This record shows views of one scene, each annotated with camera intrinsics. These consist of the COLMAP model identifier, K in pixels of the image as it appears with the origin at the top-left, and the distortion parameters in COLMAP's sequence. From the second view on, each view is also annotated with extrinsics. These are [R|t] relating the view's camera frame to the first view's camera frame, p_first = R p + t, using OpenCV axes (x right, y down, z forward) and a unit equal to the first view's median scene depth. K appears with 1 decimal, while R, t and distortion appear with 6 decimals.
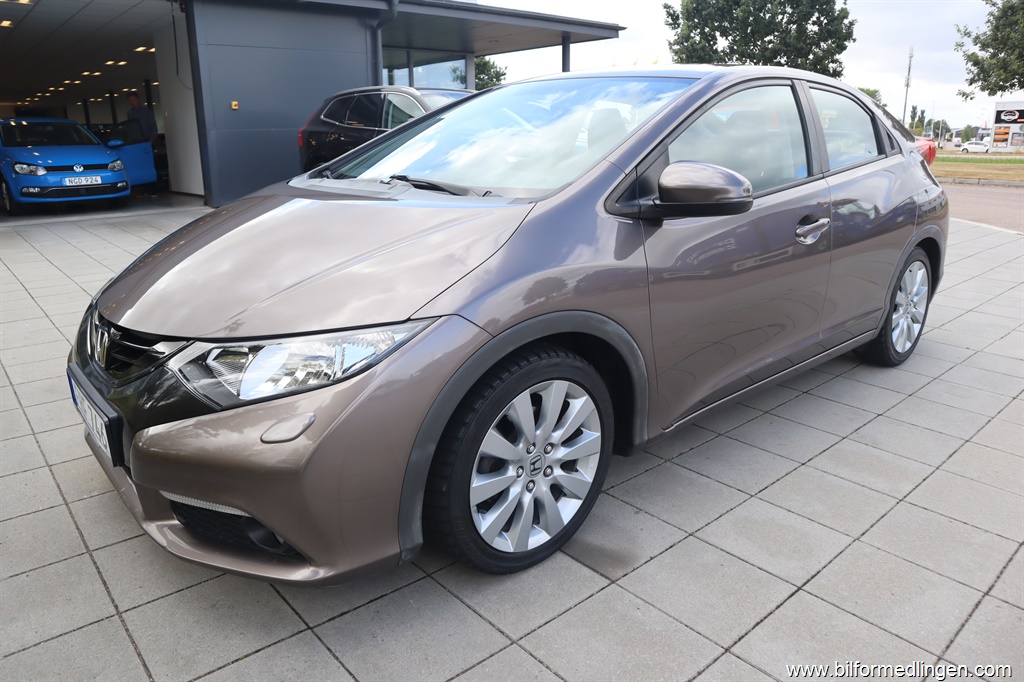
lens RADIAL K [[710.2, 0, 516.0], [0, 710.2, 339.2], [0, 0, 1]] dist [-0.125273, 0.077822]
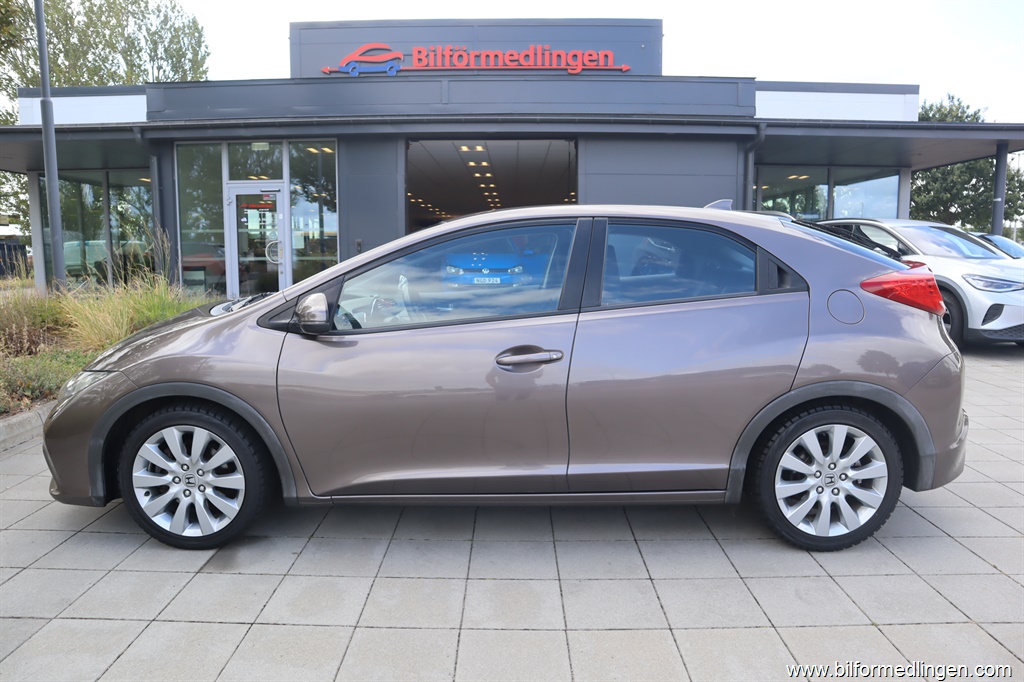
lens RADIAL K [[710.2, 0, 516.0], [0, 710.2, 339.2], [0, 0, 1]] dist [-0.125273, 0.077822]
pose [[0.751646, 0.091908, -0.653132, 1.288095], [-0.189751, 0.978512, -0.080677, -0.117241], [0.631683, 0.184572, 0.752934, 0.210035]]
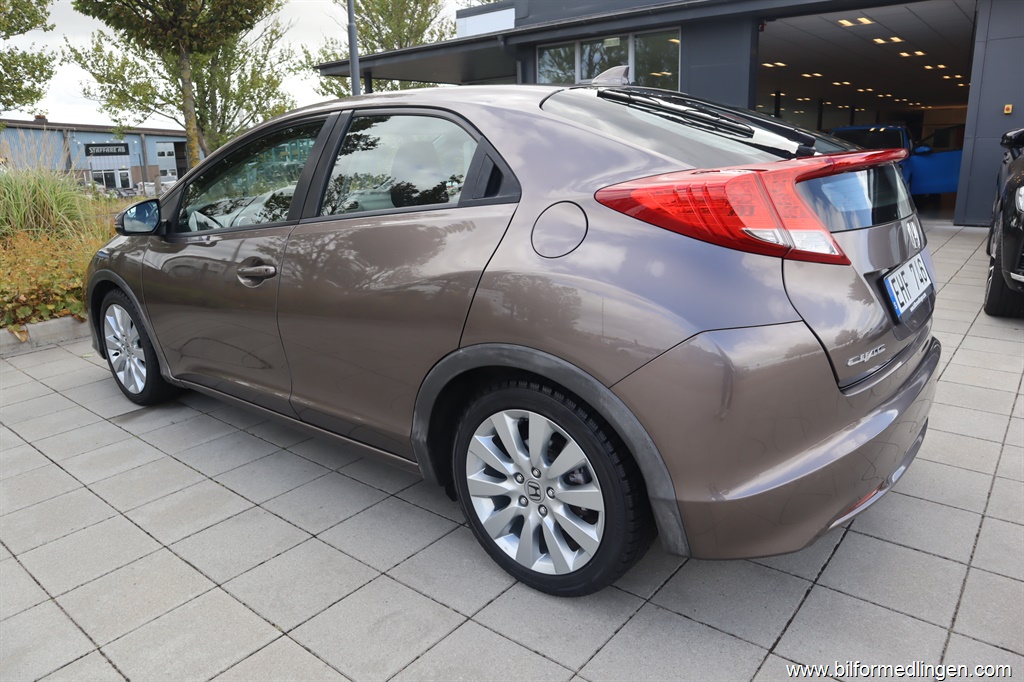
lens RADIAL K [[710.2, 0, 516.0], [0, 710.2, 339.2], [0, 0, 1]] dist [-0.125273, 0.077822]
pose [[0.168231, 0.255796, -0.951980, 1.690774], [-0.249130, 0.945426, 0.210010, -0.431032], [0.953747, 0.201837, 0.222776, 1.339955]]
